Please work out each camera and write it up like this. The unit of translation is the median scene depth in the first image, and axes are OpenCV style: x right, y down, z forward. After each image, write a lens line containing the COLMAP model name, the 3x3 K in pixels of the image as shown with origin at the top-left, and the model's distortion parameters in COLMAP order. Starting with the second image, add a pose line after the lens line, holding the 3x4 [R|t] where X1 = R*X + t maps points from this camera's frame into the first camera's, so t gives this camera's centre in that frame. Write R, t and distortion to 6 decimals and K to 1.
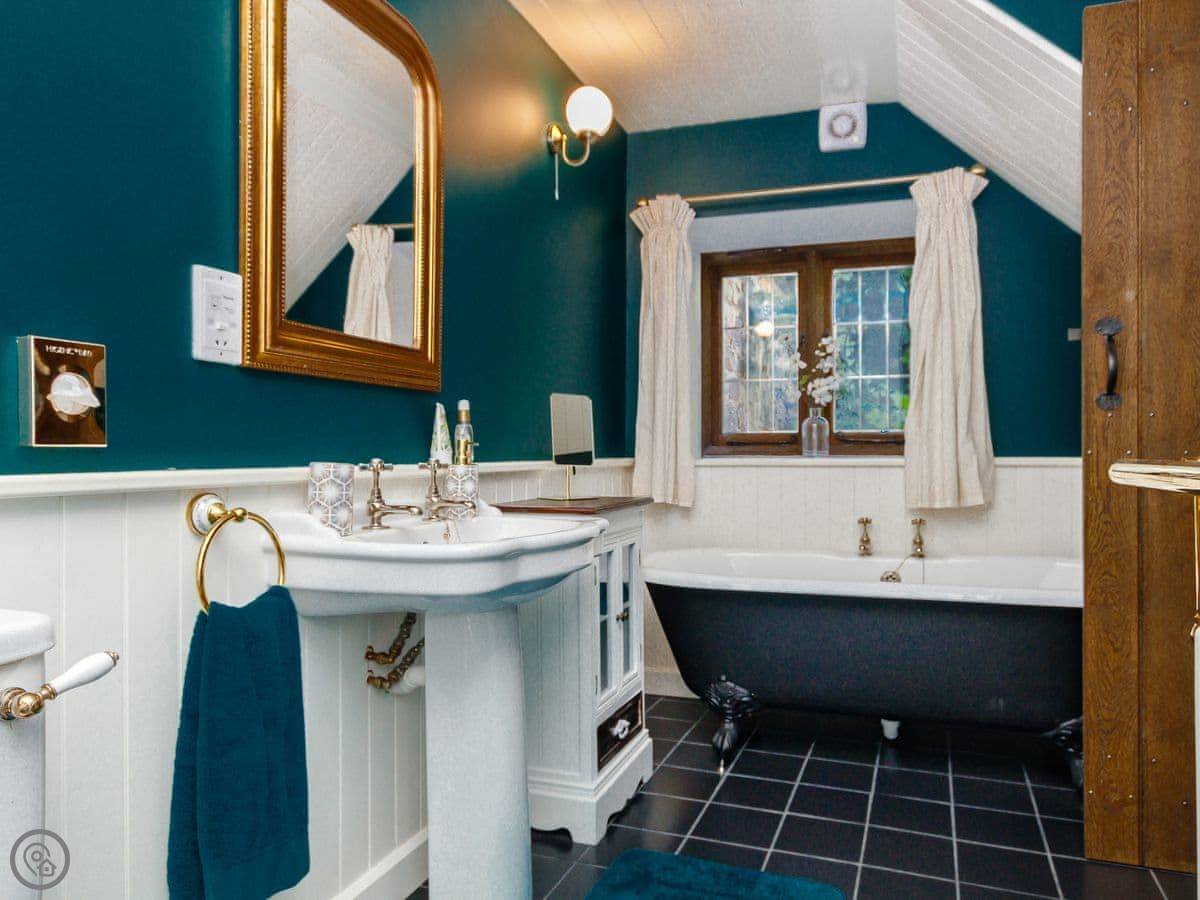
lens RADIAL K [[917.2, 0, 600.0], [0, 917.2, 450.0], [0, 0, 1]] dist [-0.003299, -0.000353]
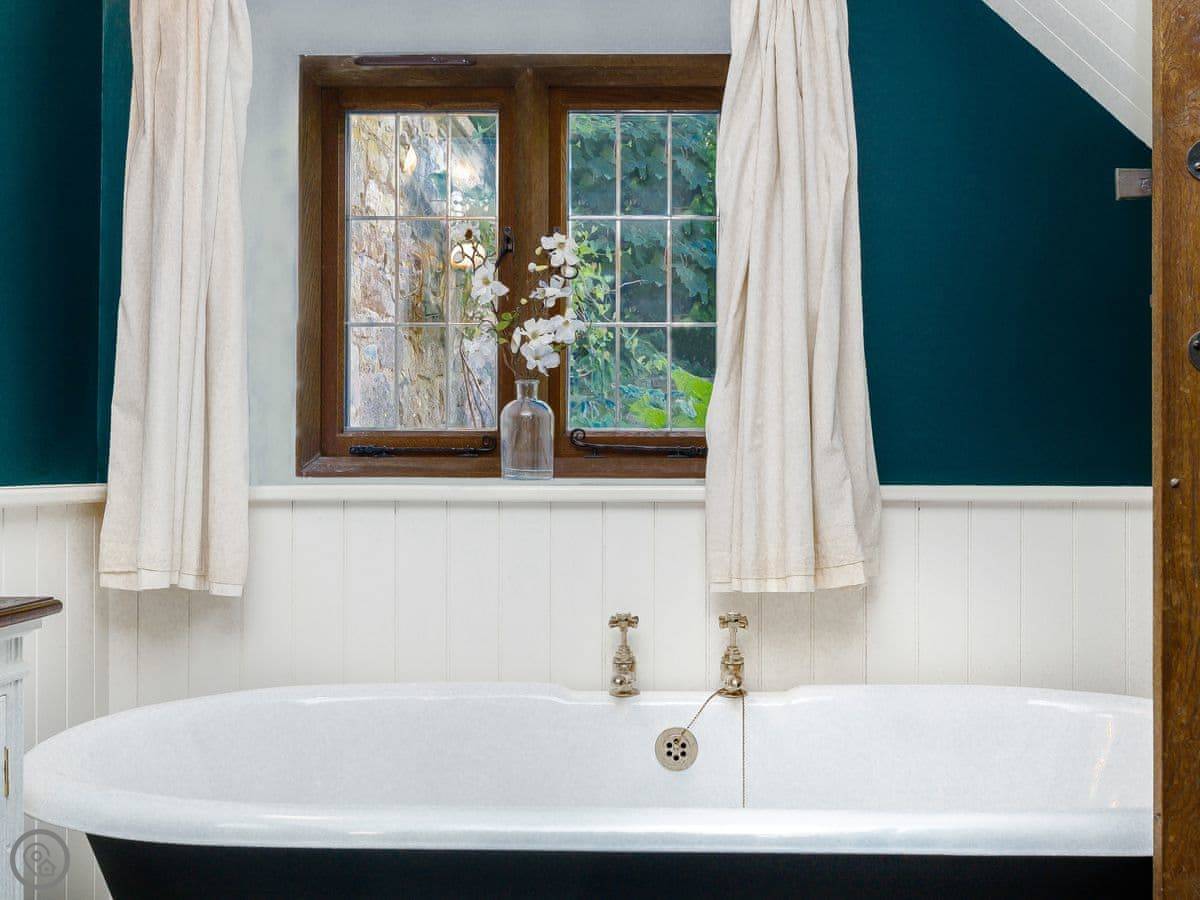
lens RADIAL K [[840.0, 0, 600.0], [0, 840.0, 450.0], [0, 0, 1]] dist [-0.006989, -0.001369]
pose [[0.970840, 0.006901, 0.239629, 0.166259], [-0.005592, 0.999966, -0.006141, -0.006220], [-0.239663, 0.004622, 0.970845, 0.561368]]
